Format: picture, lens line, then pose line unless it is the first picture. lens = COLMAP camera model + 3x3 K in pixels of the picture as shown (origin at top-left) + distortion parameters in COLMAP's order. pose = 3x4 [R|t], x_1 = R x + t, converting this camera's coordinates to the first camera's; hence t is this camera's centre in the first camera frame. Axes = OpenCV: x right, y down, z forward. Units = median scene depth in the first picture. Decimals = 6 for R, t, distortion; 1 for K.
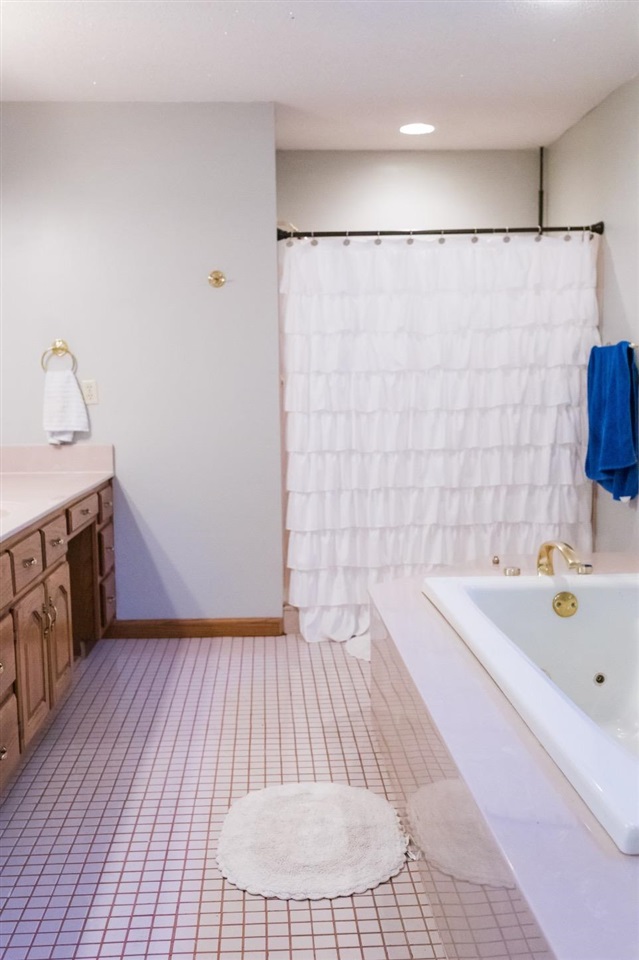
lens RADIAL K [[910.1, 0, 319.7], [0, 910.1, 479.5], [0, 0, 1]] dist [0.009266, 0.000000]
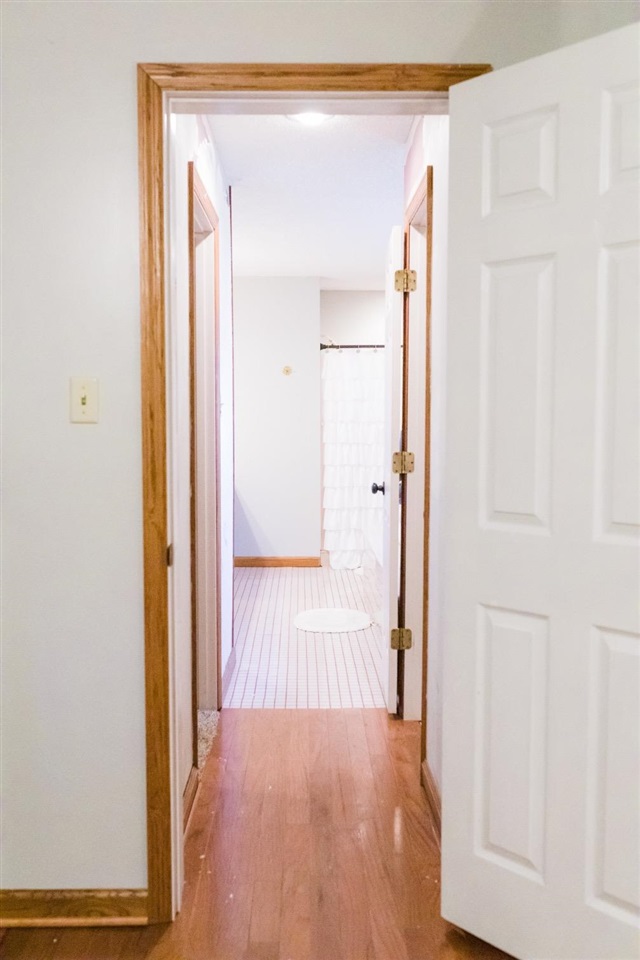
lens RADIAL K [[910.1, 0, 319.7], [0, 910.1, 481.0], [0, 0, 1]] dist [0.009266, 0.000000]
pose [[0.999177, 0.012874, -0.038459, 0.025888], [-0.014024, 0.999458, -0.029771, 0.055784], [0.038055, 0.030286, 0.998817, -0.815551]]
